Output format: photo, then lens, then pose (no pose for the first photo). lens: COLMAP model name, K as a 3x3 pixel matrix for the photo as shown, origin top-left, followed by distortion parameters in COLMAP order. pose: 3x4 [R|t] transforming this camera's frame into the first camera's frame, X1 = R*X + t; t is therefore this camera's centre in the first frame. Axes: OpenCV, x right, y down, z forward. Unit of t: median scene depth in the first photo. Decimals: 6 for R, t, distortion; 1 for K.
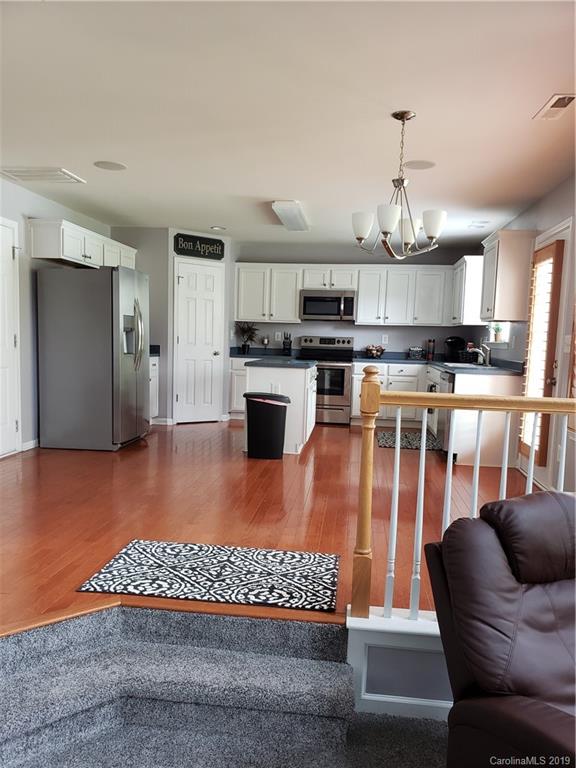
lens RADIAL K [[599.5, 0, 284.1], [0, 599.5, 388.1], [0, 0, 1]] dist [0.035355, -0.023782]
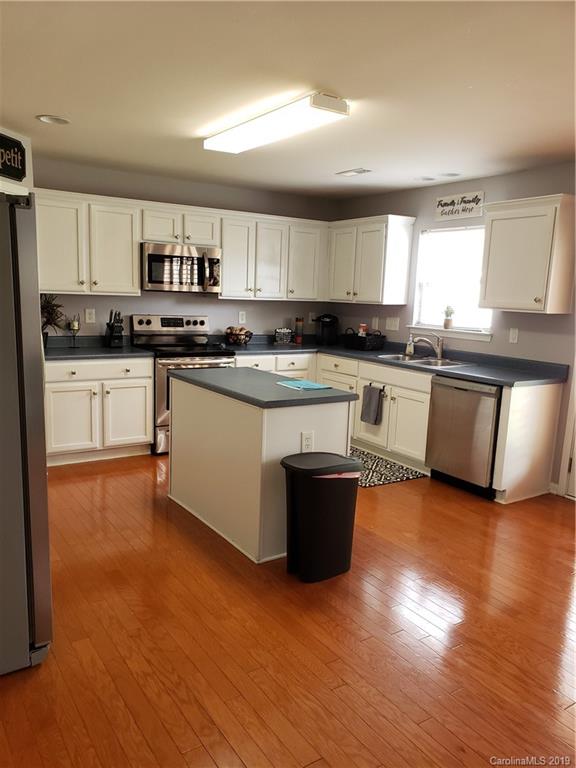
lens RADIAL K [[599.5, 0, 288.6], [0, 599.5, 385.6], [0, 0, 1]] dist [0.035355, -0.023782]
pose [[0.756981, -0.103891, 0.645125, -0.281747], [0.035088, 0.992318, 0.118631, -0.086983], [-0.652494, -0.067166, 0.754812, 0.421455]]
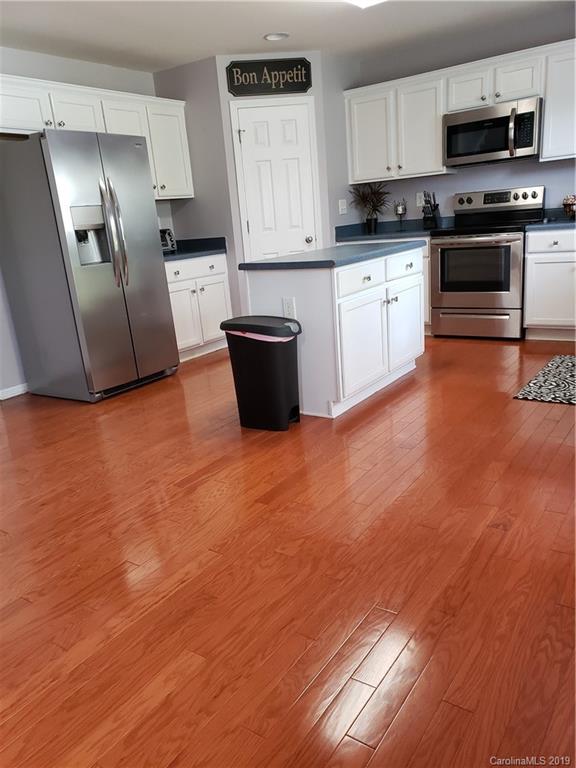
lens RADIAL K [[599.5, 0, 267.1], [0, 599.5, 378.8], [0, 0, 1]] dist [0.035355, -0.023782]
pose [[0.870430, 0.021445, -0.491825, 0.180928], [0.074930, 0.981639, 0.175414, -0.024547], [0.486557, -0.189538, 0.852841, 0.351112]]
